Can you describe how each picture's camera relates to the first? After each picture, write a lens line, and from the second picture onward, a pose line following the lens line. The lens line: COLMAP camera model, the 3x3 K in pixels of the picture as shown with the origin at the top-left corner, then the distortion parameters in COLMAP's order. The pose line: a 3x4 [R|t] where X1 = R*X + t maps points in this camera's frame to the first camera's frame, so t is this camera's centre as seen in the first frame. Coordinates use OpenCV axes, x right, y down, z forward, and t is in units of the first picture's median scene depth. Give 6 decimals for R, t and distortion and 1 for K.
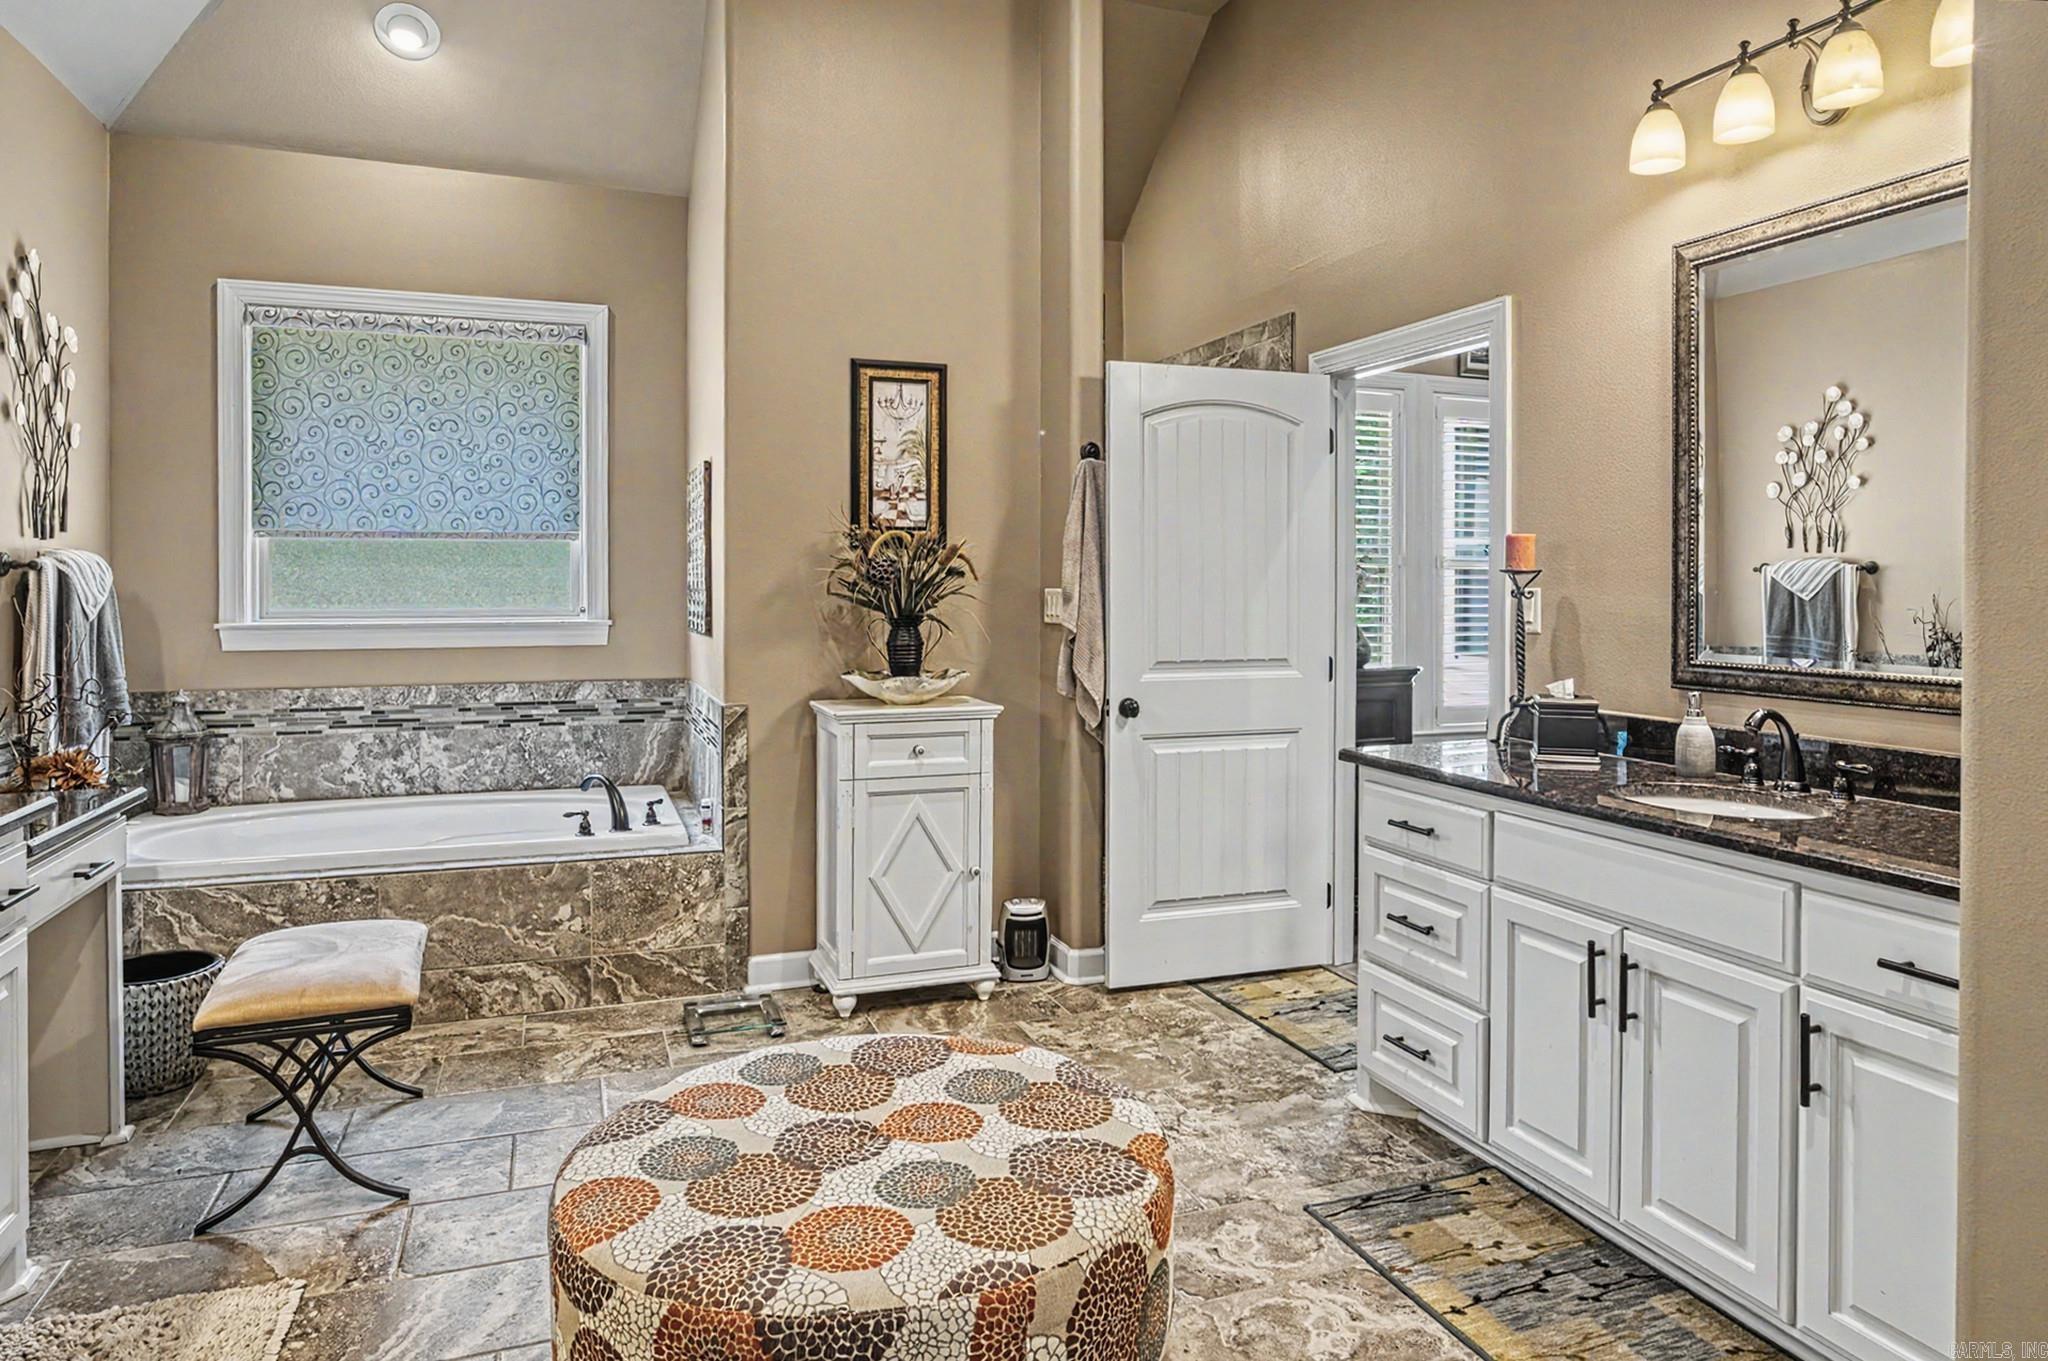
lens RADIAL K [[1218.2, 0, 1028.5], [0, 1218.2, 641.4], [0, 0, 1]] dist [-0.034478, 0.032034]
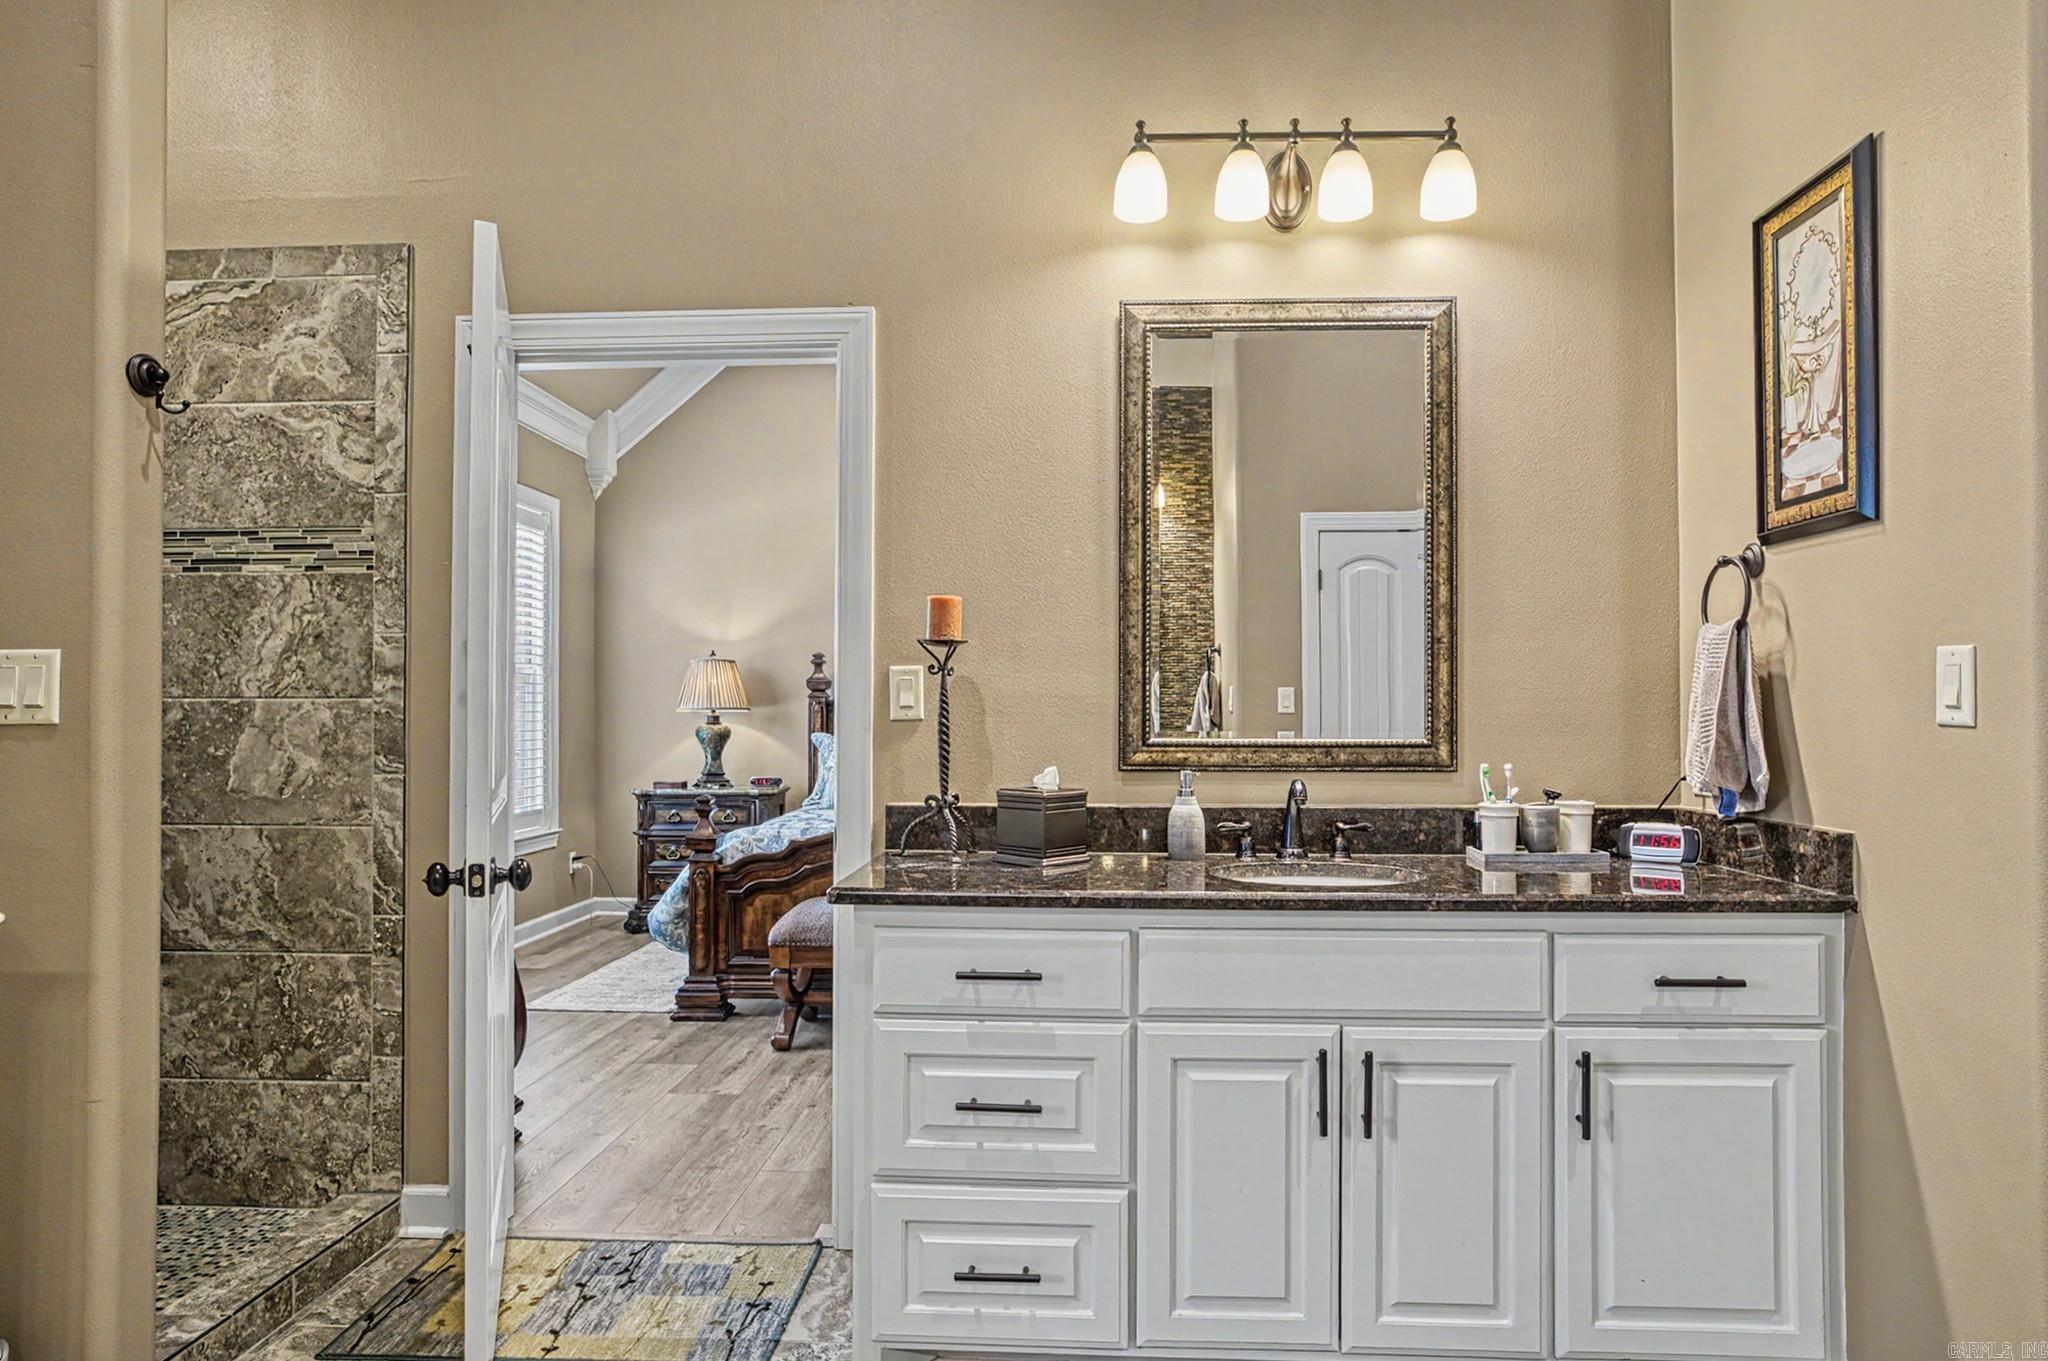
lens RADIAL K [[1194.0, 0, 1038.6], [0, 1194.0, 714.7], [0, 0, 1]] dist [-0.037120, 0.029278]
pose [[0.415533, -0.004371, 0.909567, -0.356854], [0.042236, 0.999003, -0.014495, 0.006541], [-0.908597, 0.044440, 0.415303, 0.716900]]
